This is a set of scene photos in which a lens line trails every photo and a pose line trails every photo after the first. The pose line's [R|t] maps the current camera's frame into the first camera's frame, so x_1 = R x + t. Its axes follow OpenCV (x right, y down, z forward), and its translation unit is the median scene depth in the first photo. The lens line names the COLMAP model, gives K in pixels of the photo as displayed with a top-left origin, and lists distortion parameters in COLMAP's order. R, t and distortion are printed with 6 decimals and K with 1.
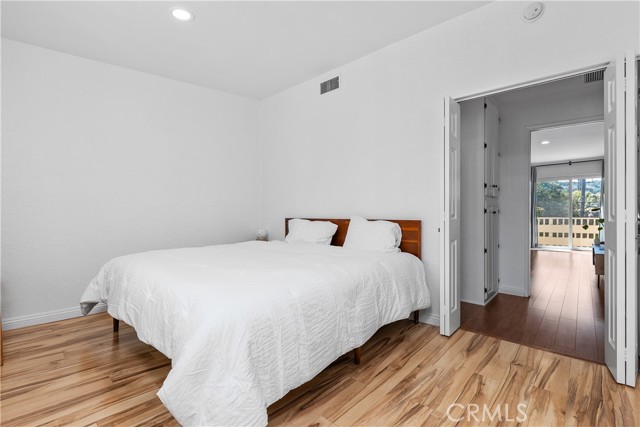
lens RADIAL K [[293.1, 0, 322.0], [0, 293.1, 216.7], [0, 0, 1]] dist [0.001381, 0.000230]
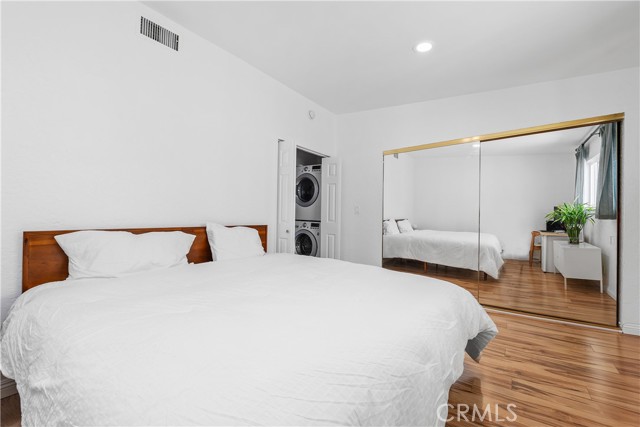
lens RADIAL K [[264.2, 0, 320.0], [0, 264.2, 213.5], [0, 0, 1]] dist [-0.003373, -0.000486]
pose [[-0.097016, 0.005627, 0.995267, -1.286929], [-0.004476, 0.999971, -0.006090, -0.049137], [-0.995273, -0.005045, -0.096988, 1.411748]]
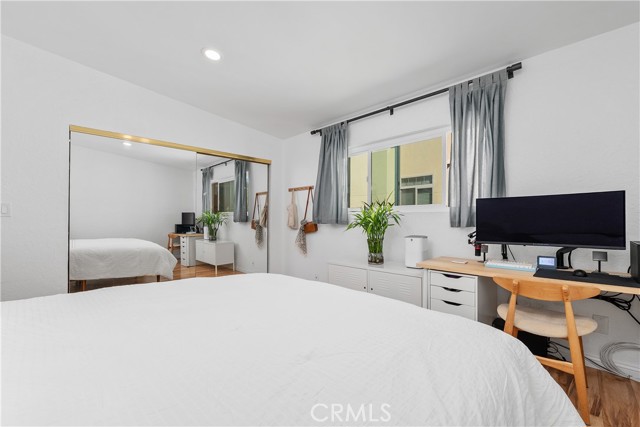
lens RADIAL K [[267.0, 0, 321.6], [0, 267.0, 221.9], [0, 0, 1]] dist [-0.000562, -0.000091]
pose [[-0.998642, -0.010717, 0.050977, -0.613118], [-0.010550, 0.999938, 0.003552, -0.060552], [-0.051012, 0.003009, -0.998693, 2.142903]]
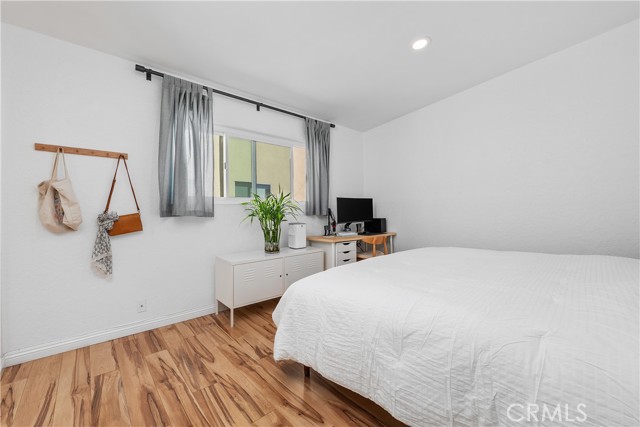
lens RADIAL K [[264.2, 0, 320.0], [0, 264.2, 213.5], [0, 0, 1]] dist [-0.003373, -0.000486]
pose [[-0.111071, -0.003117, -0.993808, 0.807193], [0.018754, 0.999810, -0.005231, -0.035899], [0.993636, -0.019218, -0.110991, 0.959903]]
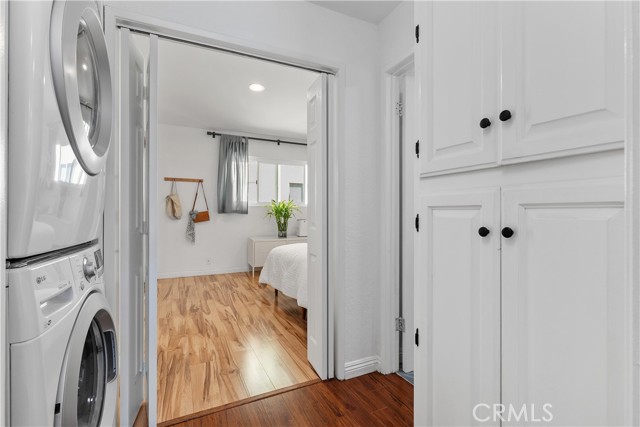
lens RADIAL K [[293.1, 0, 322.0], [0, 293.1, 216.7], [0, 0, 1]] dist [0.001381, 0.000230]
pose [[-0.376931, 0.010488, -0.926182, 1.753059], [-0.008162, 0.999859, 0.014644, -0.058534], [0.926205, 0.013079, -0.376792, 1.957970]]
